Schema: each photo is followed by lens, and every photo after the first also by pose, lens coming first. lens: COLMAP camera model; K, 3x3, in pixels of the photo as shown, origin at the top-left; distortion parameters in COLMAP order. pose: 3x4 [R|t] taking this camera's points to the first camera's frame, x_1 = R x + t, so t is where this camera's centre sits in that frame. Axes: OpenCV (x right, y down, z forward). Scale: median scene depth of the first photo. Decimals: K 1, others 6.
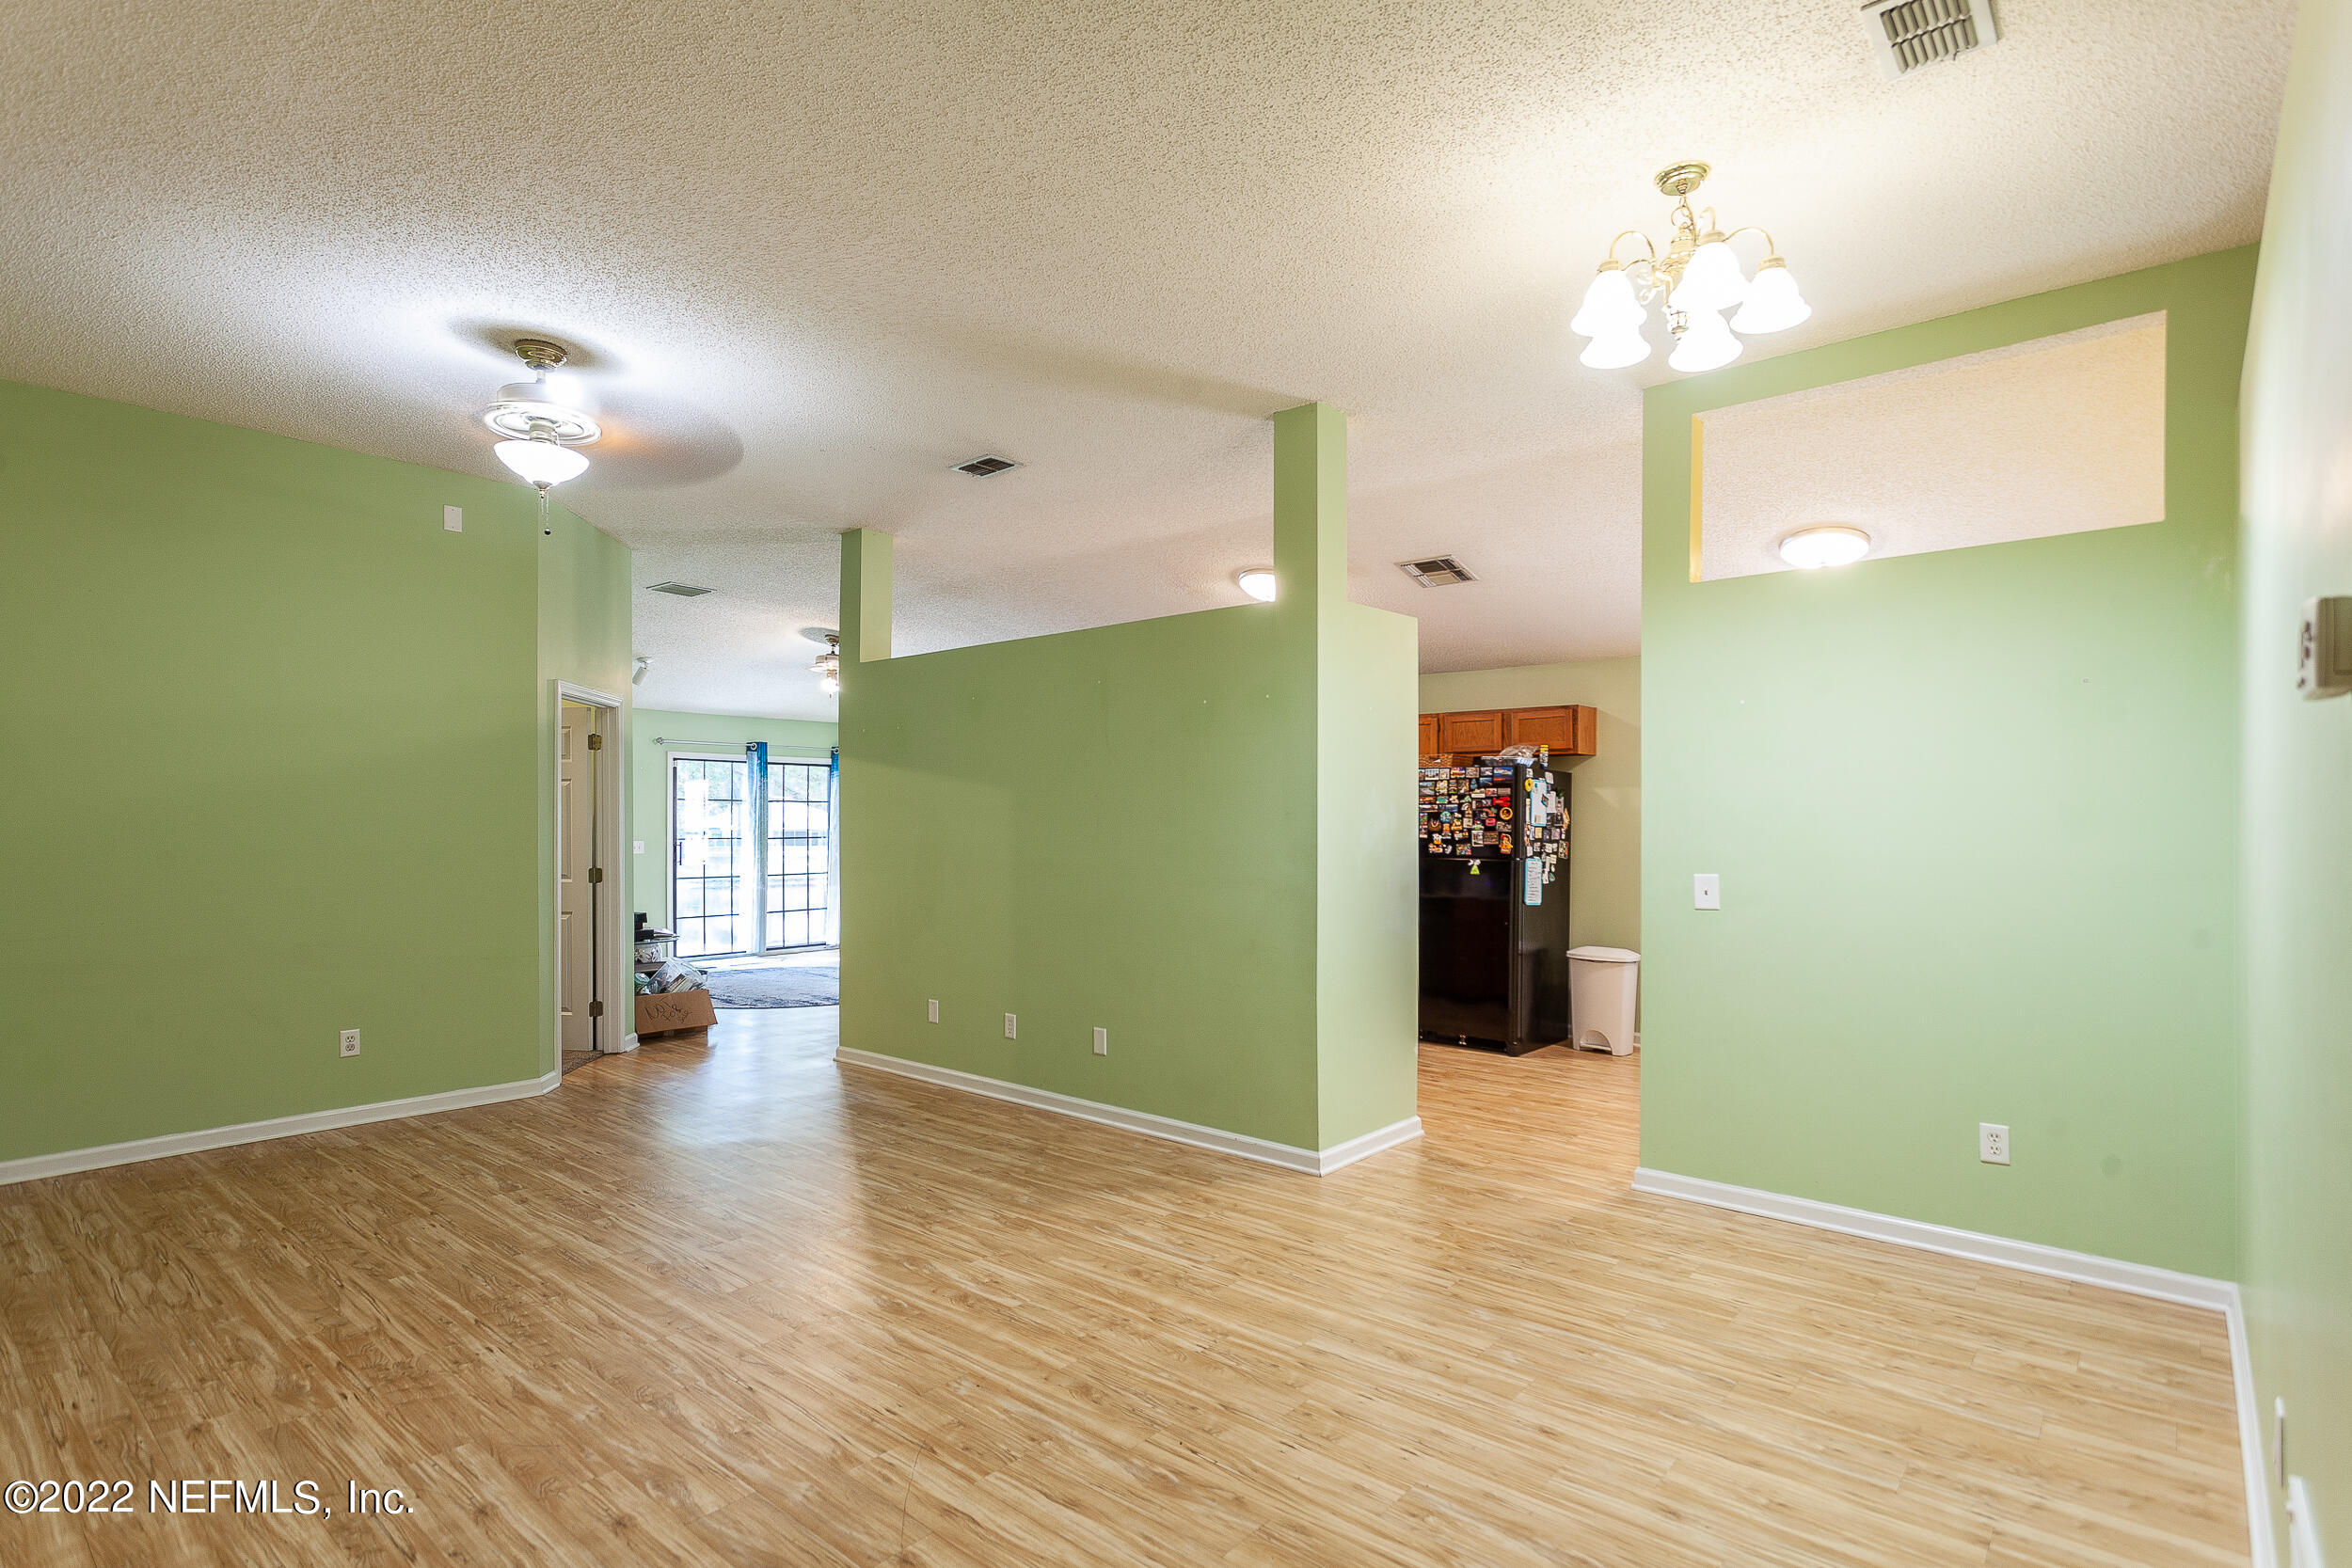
lens RADIAL K [[1164.2, 0, 1207.5], [0, 1164.2, 821.3], [0, 0, 1]] dist [0.003665, 0.000497]
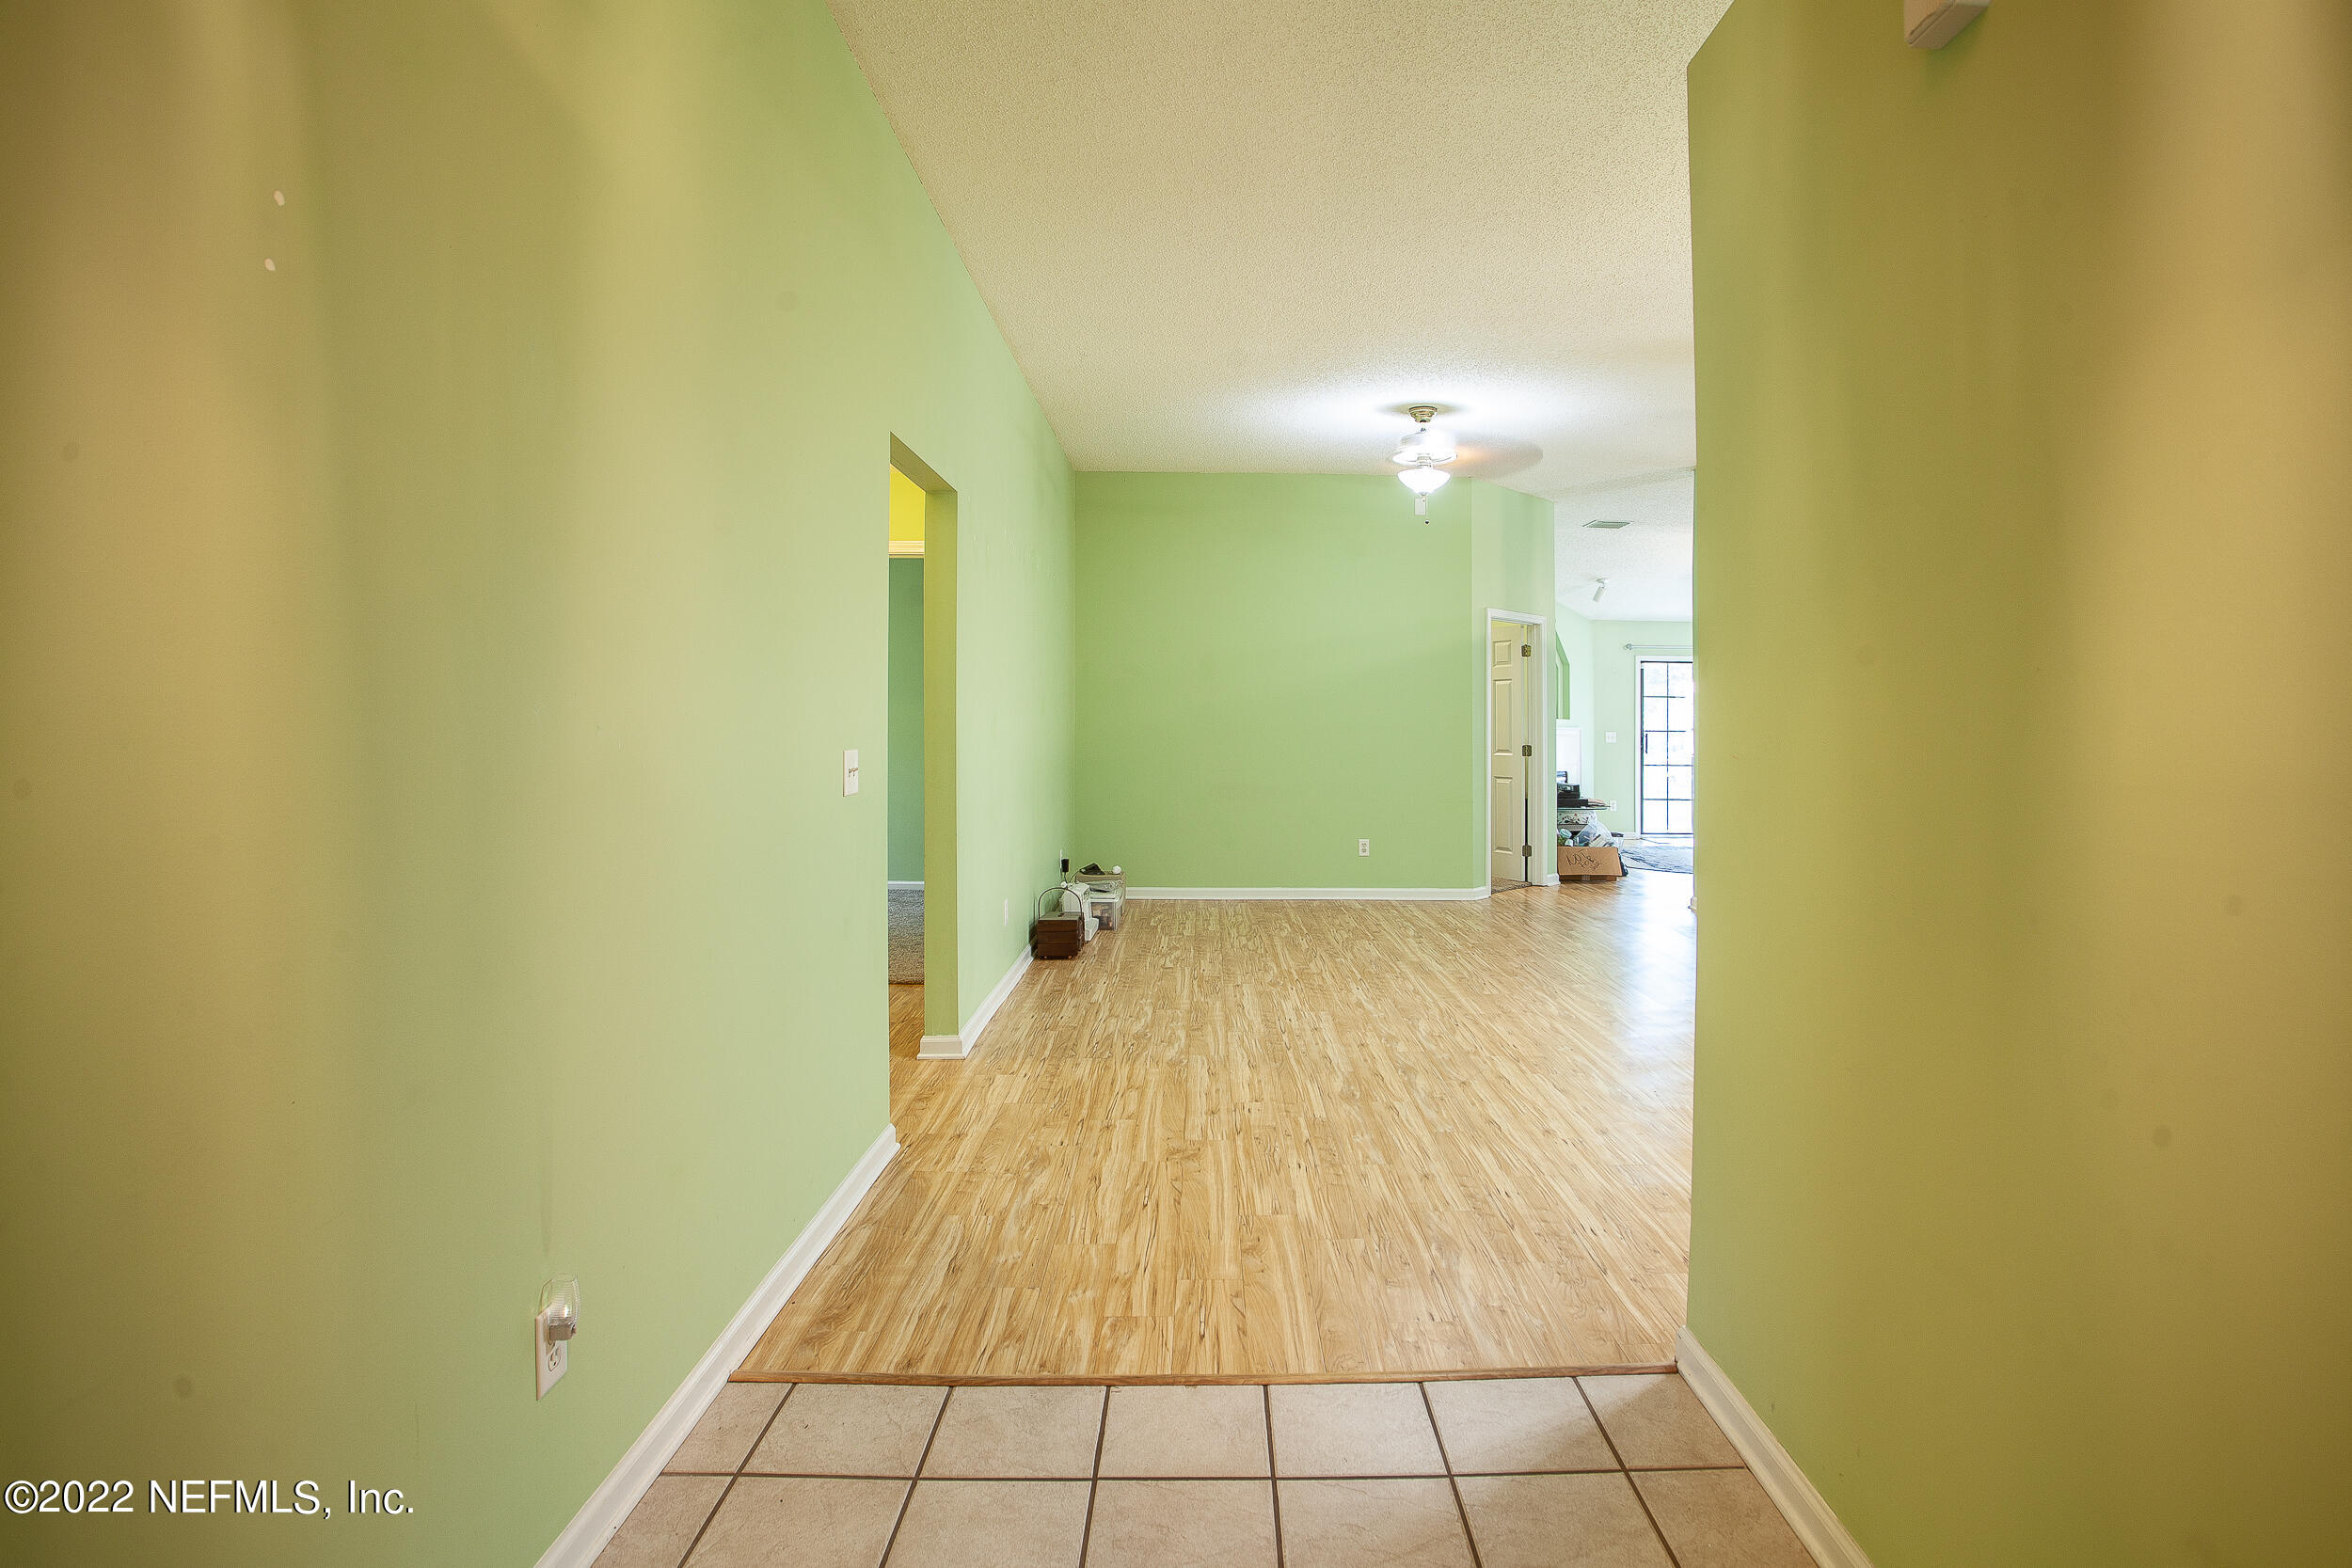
lens RADIAL K [[1263.4, 0, 1237.4], [0, 1263.4, 718.3], [0, 0, 1]] dist [-0.001151, -0.000051]
pose [[0.662494, -0.000096, -0.749067, 0.612504], [-0.006201, 0.999965, -0.005613, 0.034882], [0.749042, 0.008364, 0.662470, -0.375517]]
